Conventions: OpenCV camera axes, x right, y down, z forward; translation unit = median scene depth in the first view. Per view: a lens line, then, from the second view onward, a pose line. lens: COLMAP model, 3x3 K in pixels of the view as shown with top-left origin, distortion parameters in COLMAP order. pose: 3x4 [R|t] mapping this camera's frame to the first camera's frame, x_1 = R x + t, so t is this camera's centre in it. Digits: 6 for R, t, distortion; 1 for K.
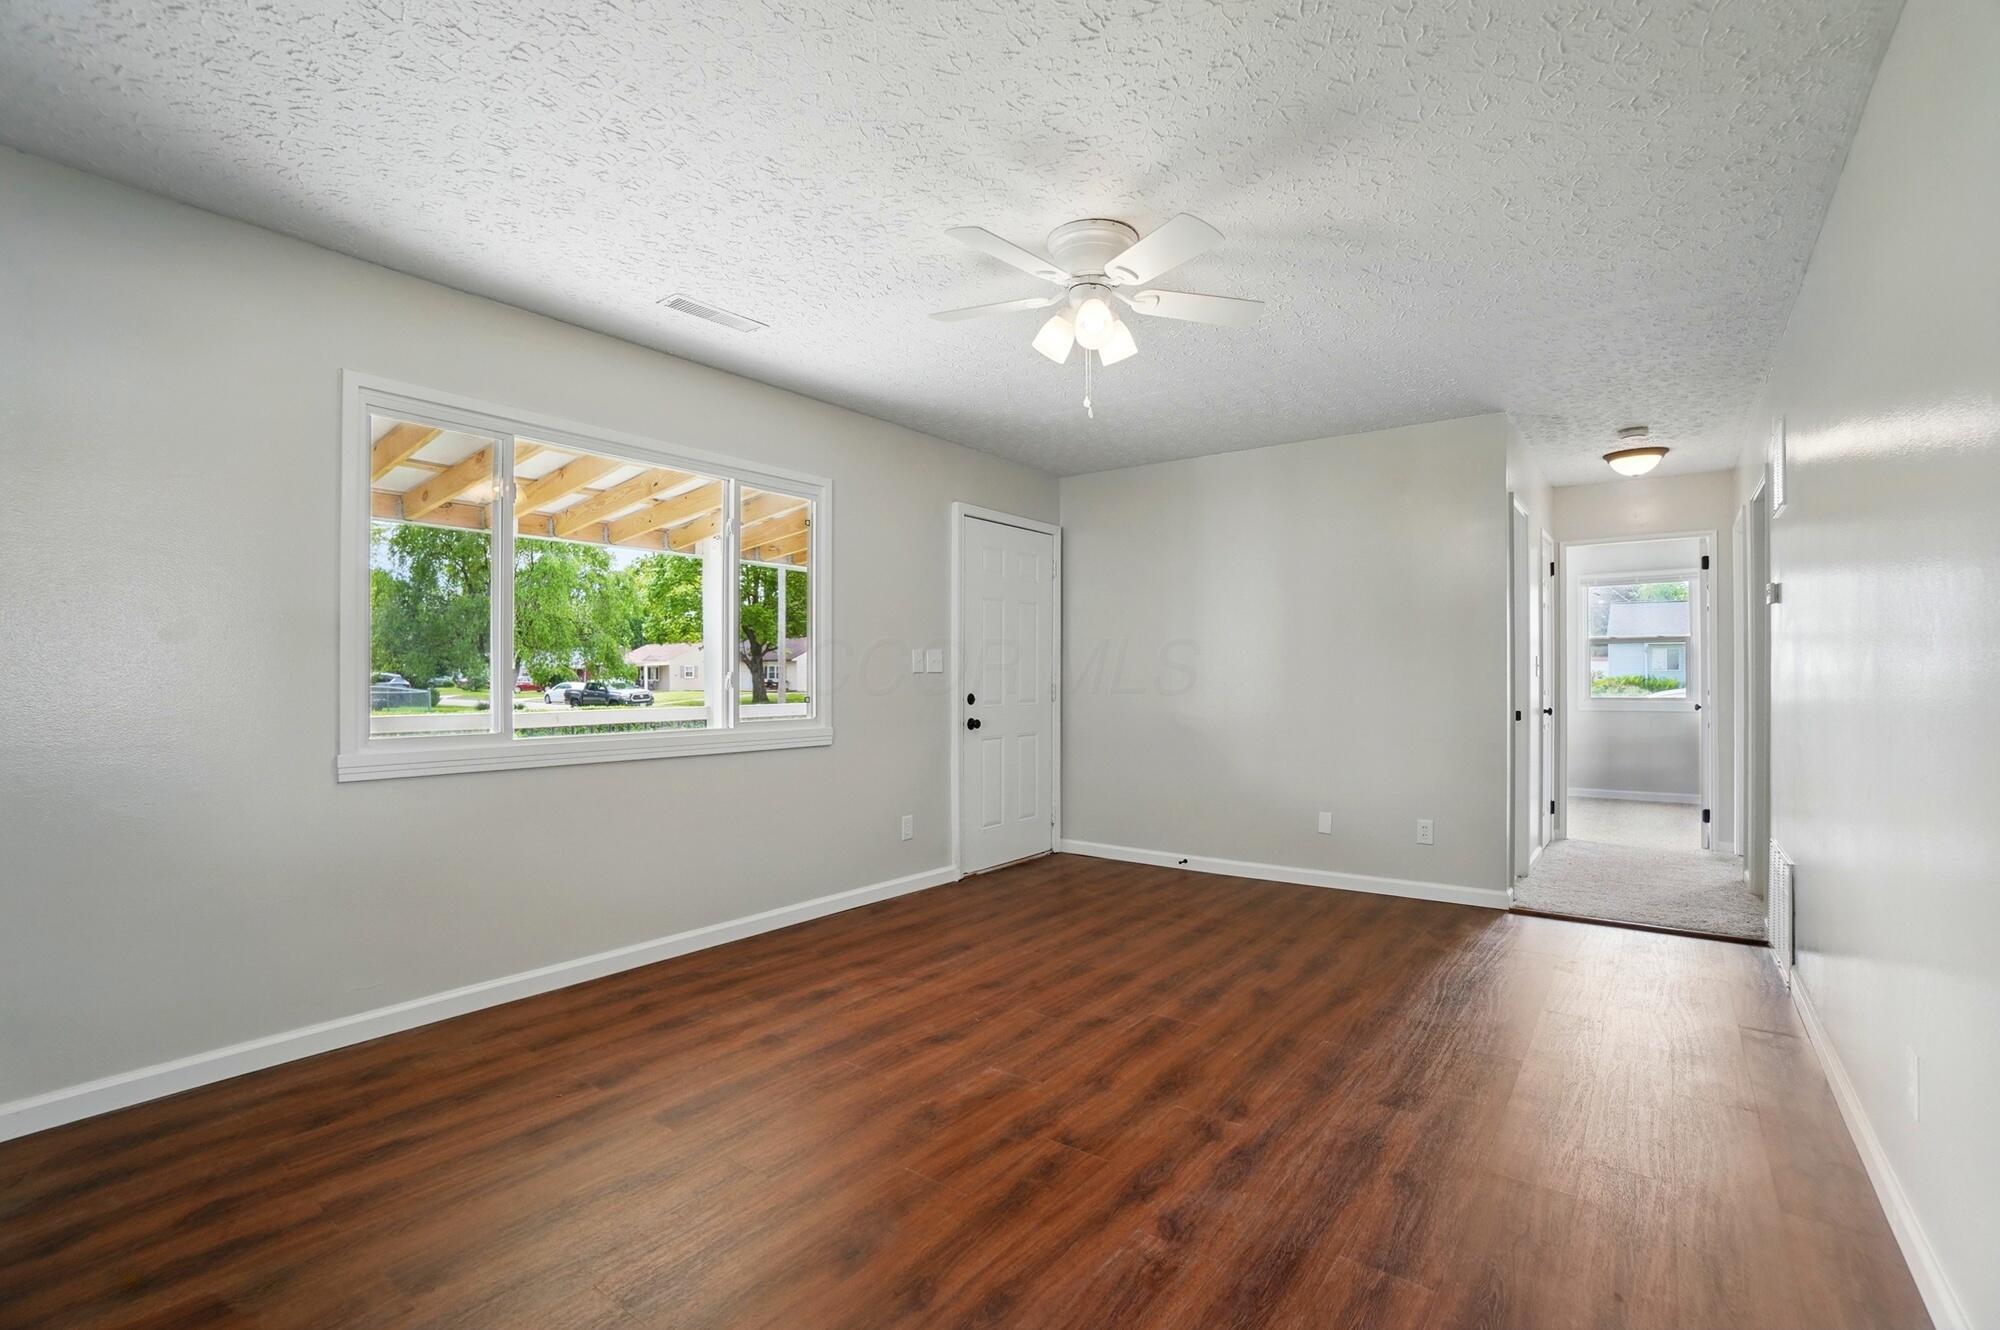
lens RADIAL K [[895.5, 0, 996.3], [0, 895.5, 651.5], [0, 0, 1]] dist [-0.056981, 0.000350]
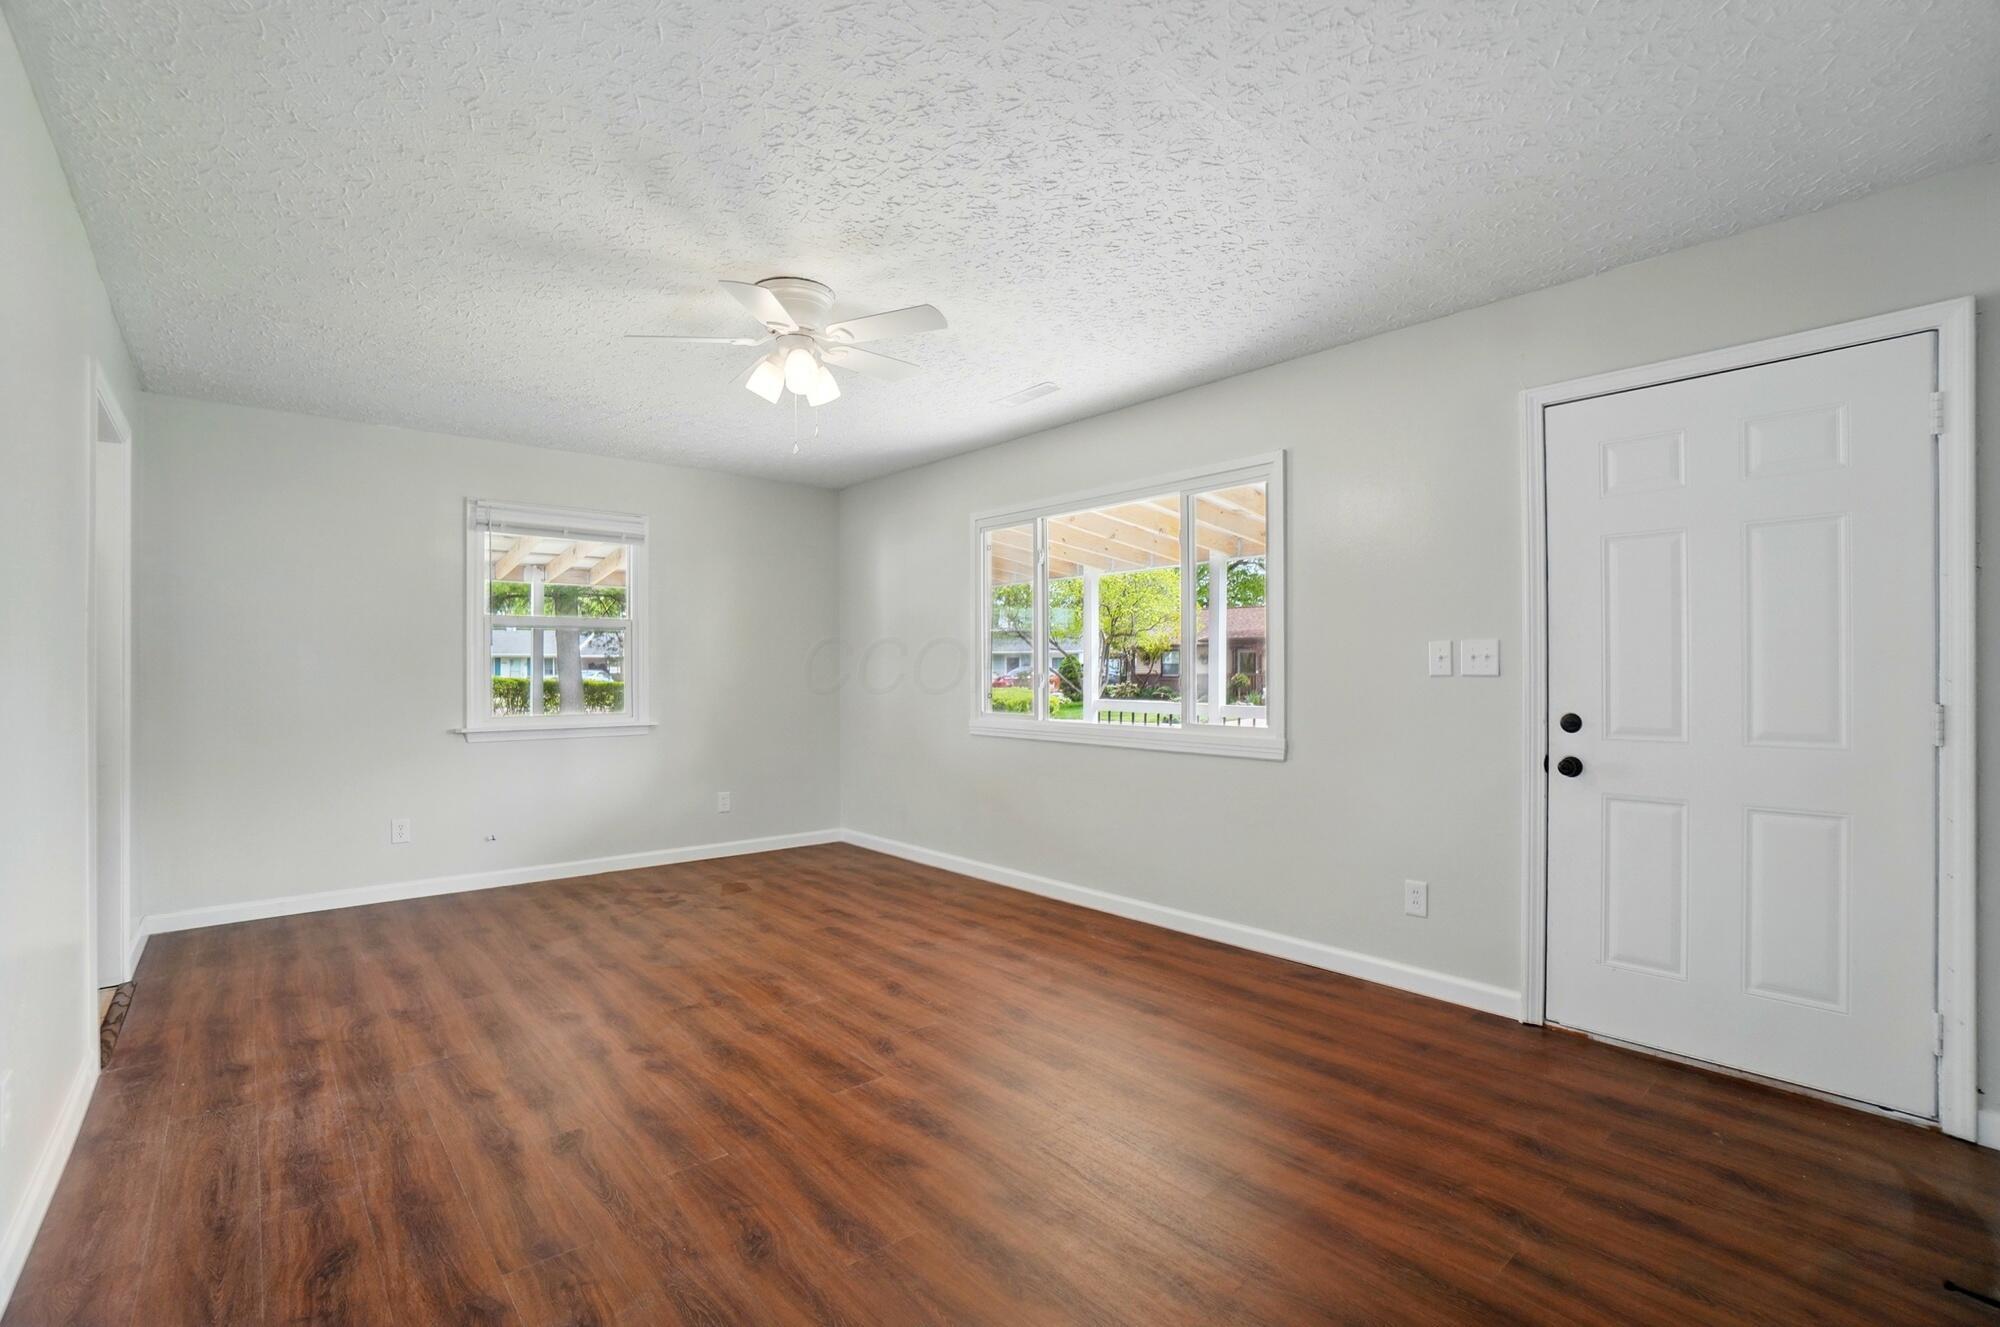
lens RADIAL K [[895.5, 0, 996.3], [0, 895.5, 650.0], [0, 0, 1]] dist [-0.056981, 0.000350]
pose [[-0.204249, -0.023441, -0.978638, 1.092453], [0.028511, 0.999147, -0.029883, 0.024739], [0.978504, -0.034006, -0.203407, 1.403949]]
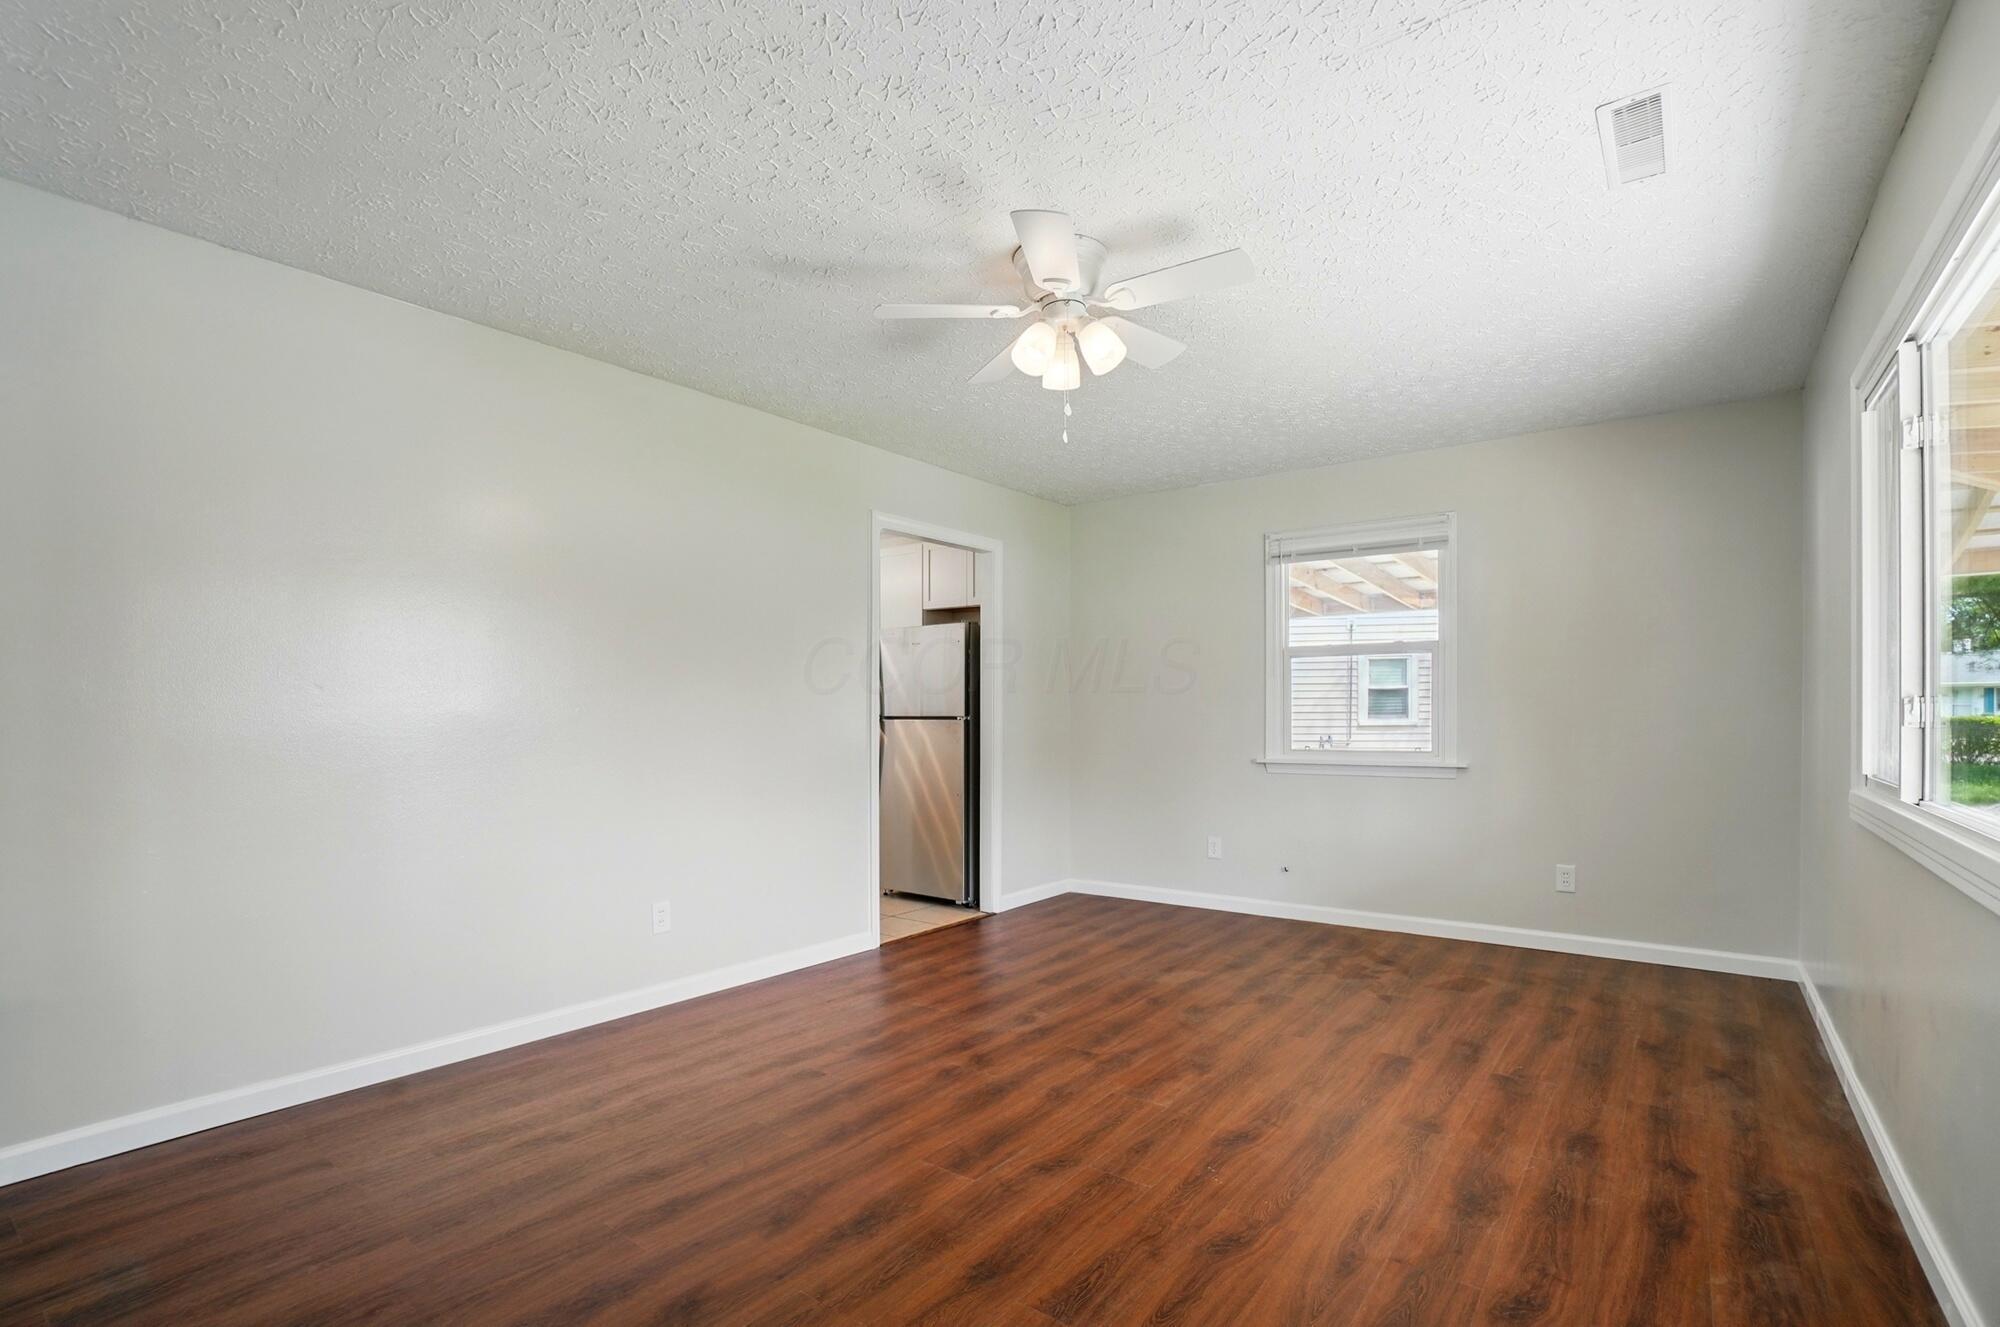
lens RADIAL K [[928.1, 0, 997.4], [0, 928.1, 718.8], [0, 0, 1]] dist [-0.049890, 0.000525]
pose [[-0.999977, 0.006099, 0.002986, 0.165527], [0.006033, 0.999751, -0.021482, 0.053015], [-0.003116, -0.021463, -0.999765, 1.902419]]
